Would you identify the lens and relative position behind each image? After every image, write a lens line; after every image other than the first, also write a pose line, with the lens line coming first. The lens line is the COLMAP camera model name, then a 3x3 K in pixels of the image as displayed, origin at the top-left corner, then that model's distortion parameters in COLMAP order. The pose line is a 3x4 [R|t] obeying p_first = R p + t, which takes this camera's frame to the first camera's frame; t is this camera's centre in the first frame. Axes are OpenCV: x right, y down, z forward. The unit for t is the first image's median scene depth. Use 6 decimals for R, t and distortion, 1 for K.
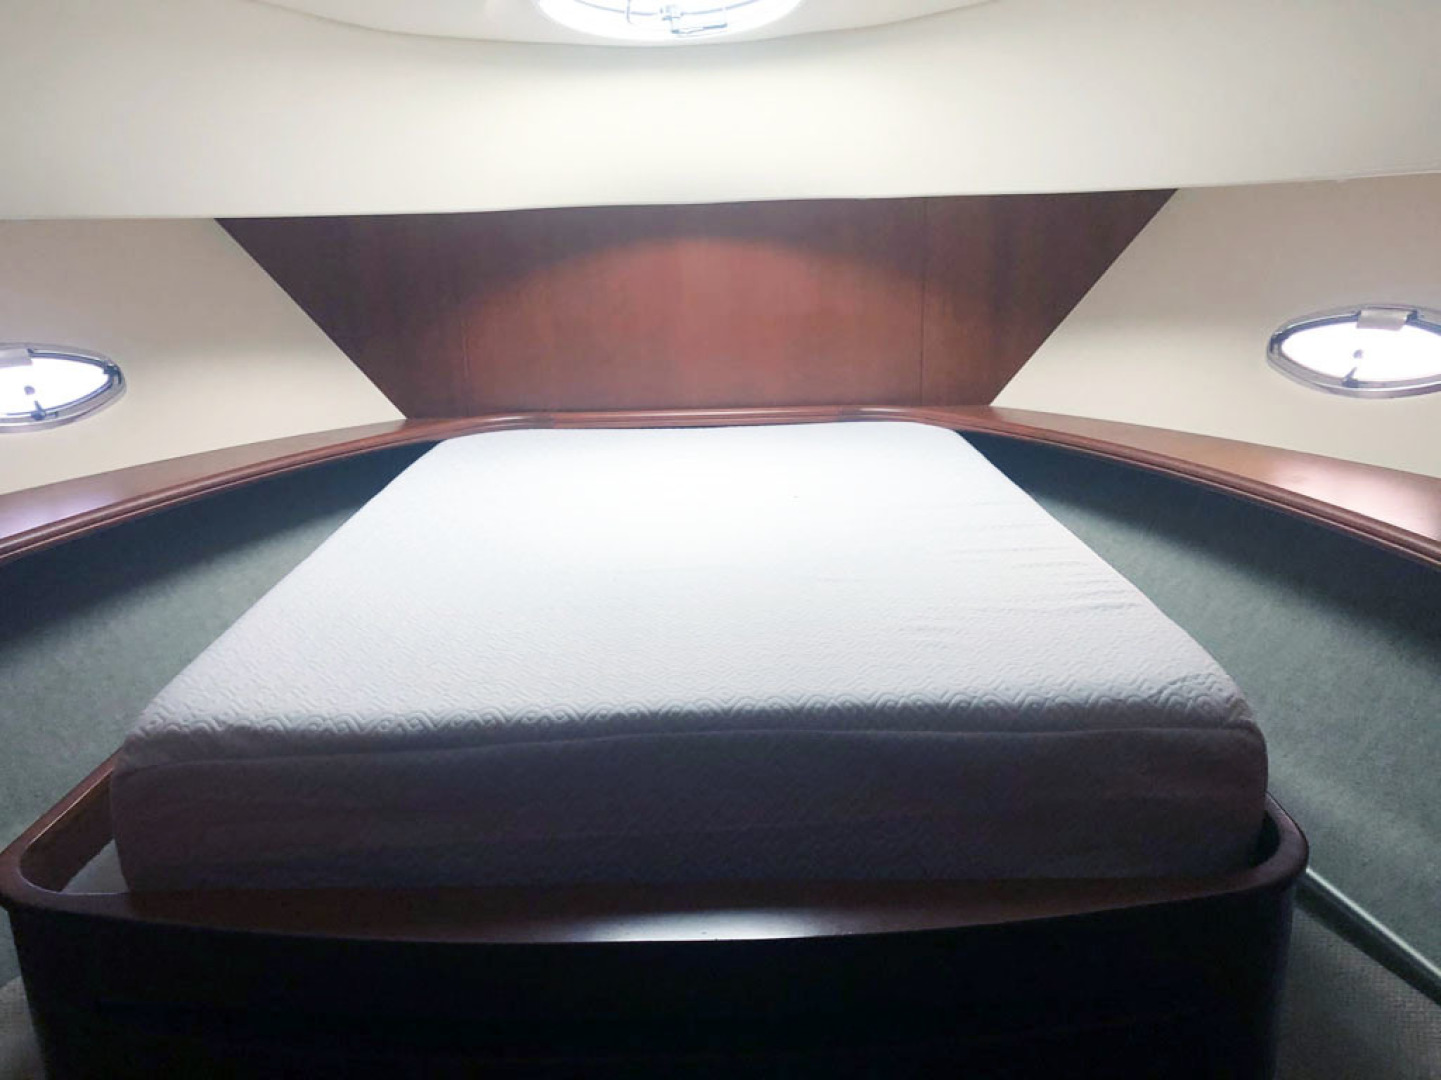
lens RADIAL K [[1177.1, 0, 720.5], [0, 1177.1, 540.0], [0, 0, 1]] dist [0.044168, 0.003260]
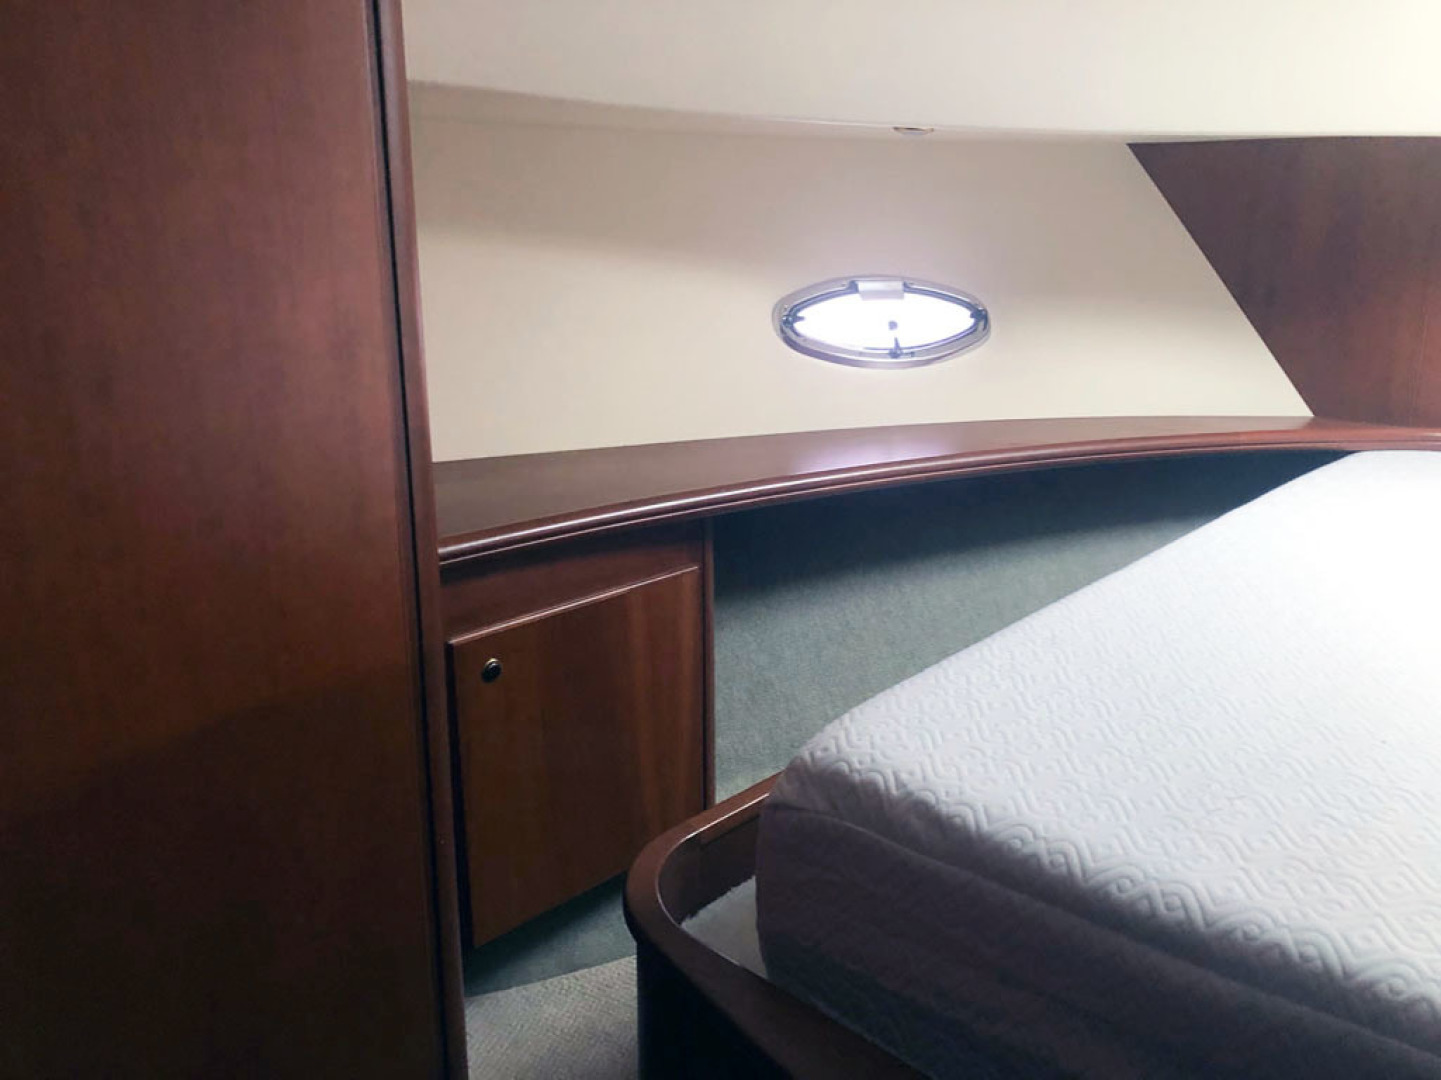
lens RADIAL K [[1131.9, 0, 720.5], [0, 1131.9, 540.0], [0, 0, 1]] dist [0.046035, -0.060857]
pose [[0.725016, 0.219582, -0.652791, -0.055438], [-0.210817, 0.973075, 0.093175, -0.015382], [0.655674, 0.070067, 0.751786, 0.249945]]
